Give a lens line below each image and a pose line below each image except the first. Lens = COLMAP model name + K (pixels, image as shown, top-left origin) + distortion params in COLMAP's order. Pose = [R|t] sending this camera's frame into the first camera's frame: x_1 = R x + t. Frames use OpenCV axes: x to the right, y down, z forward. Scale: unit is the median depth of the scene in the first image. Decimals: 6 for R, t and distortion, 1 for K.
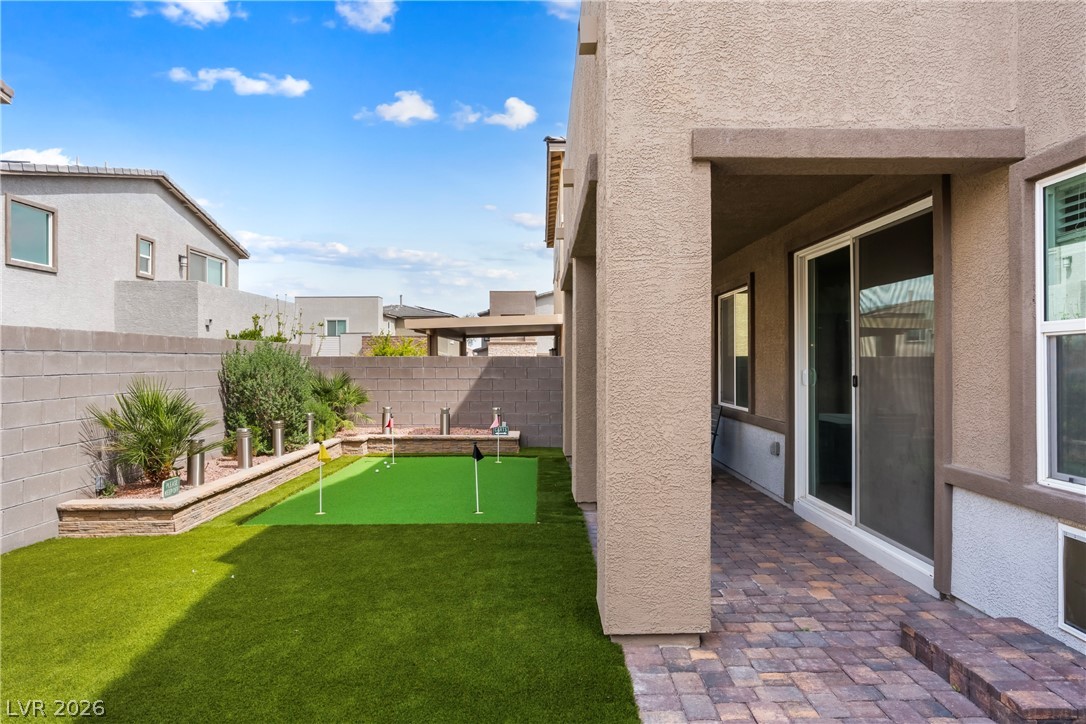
lens RADIAL K [[649.1, 0, 547.4], [0, 649.1, 358.9], [0, 0, 1]] dist [0.005935, 0.003184]
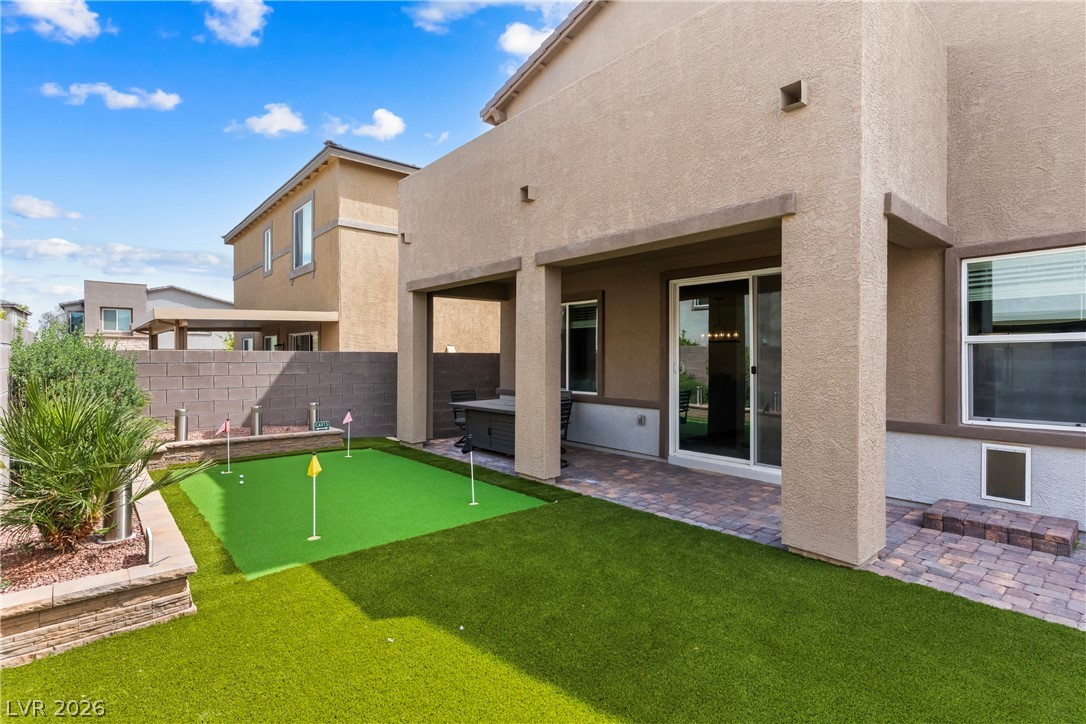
lens RADIAL K [[513.0, 0, 542.2], [0, 513.0, 361.0], [0, 0, 1]] dist [0.006774, 0.002977]
pose [[0.770042, 0.001787, 0.637991, -0.769617], [-0.007145, 0.999958, 0.005822, 0.010193], [-0.637954, -0.009042, 0.770022, 0.446484]]
